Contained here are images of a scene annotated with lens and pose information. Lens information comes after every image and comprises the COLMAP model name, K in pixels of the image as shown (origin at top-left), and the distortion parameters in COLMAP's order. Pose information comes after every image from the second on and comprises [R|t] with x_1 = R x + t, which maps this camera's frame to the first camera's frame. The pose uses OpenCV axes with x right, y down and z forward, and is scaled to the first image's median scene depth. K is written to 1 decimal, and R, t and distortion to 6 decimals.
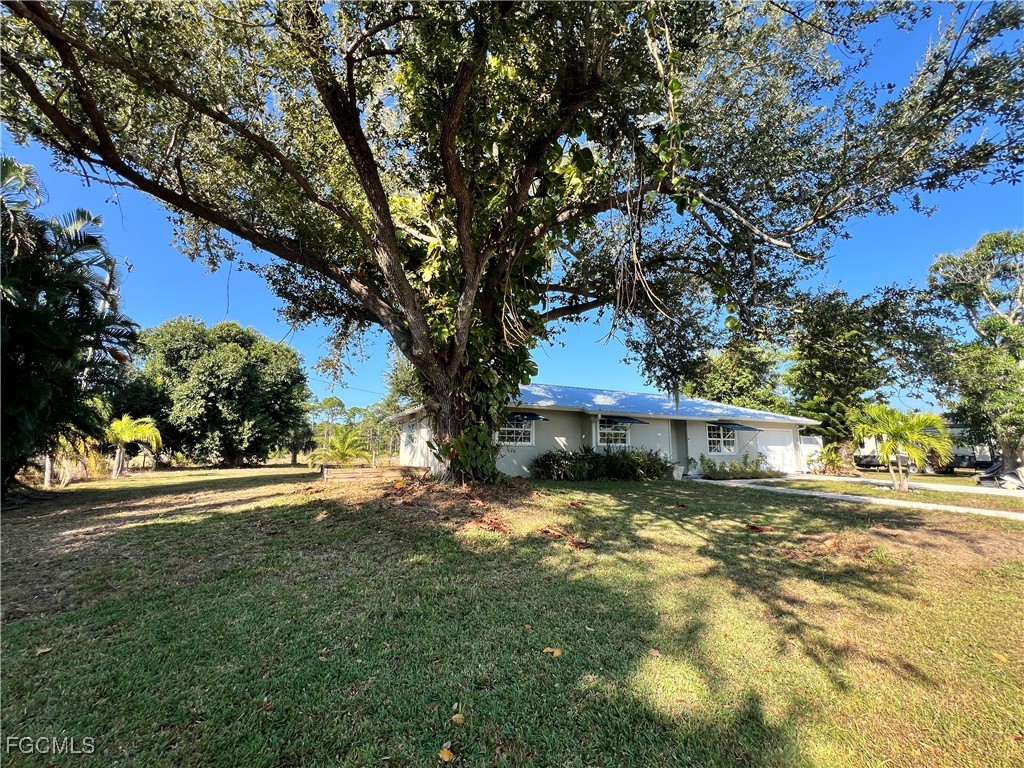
lens RADIAL K [[410.9, 0, 511.0], [0, 410.9, 384.4], [0, 0, 1]] dist [-0.000221, -0.000037]
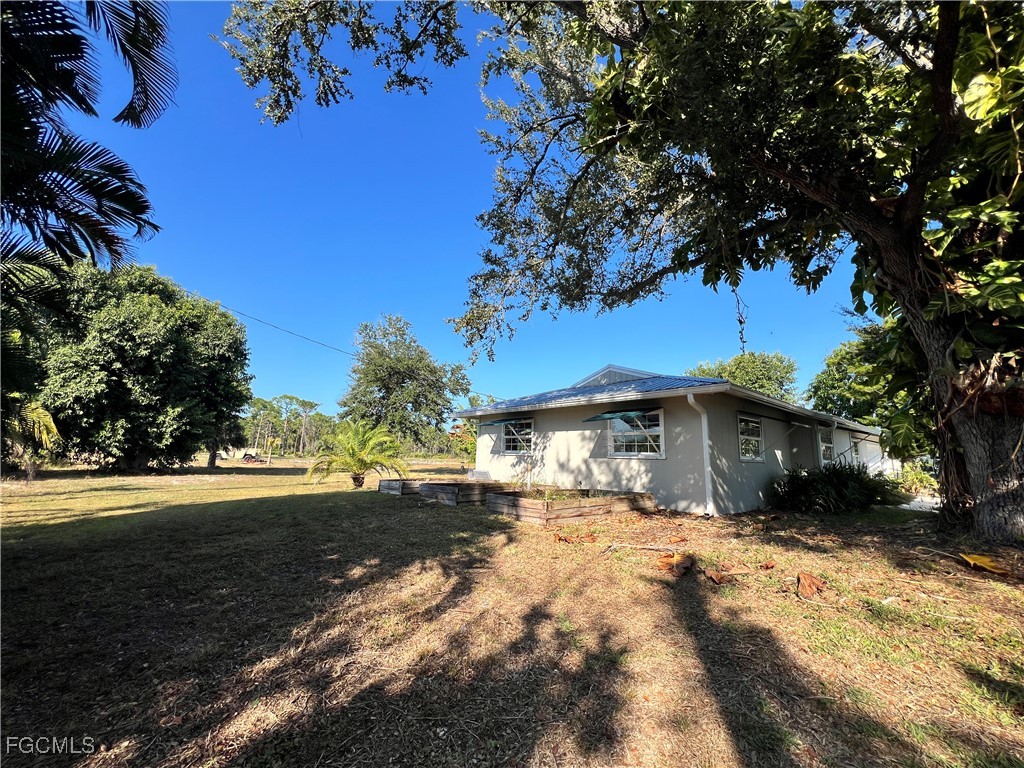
lens RADIAL K [[410.9, 0, 512.8], [0, 410.9, 384.5], [0, 0, 1]] dist [-0.000221, -0.000037]
pose [[0.971461, 0.062887, 0.228711, -0.247803], [-0.061456, 0.998020, -0.013380, 0.025471], [-0.229099, -0.001057, 0.973403, 0.194317]]
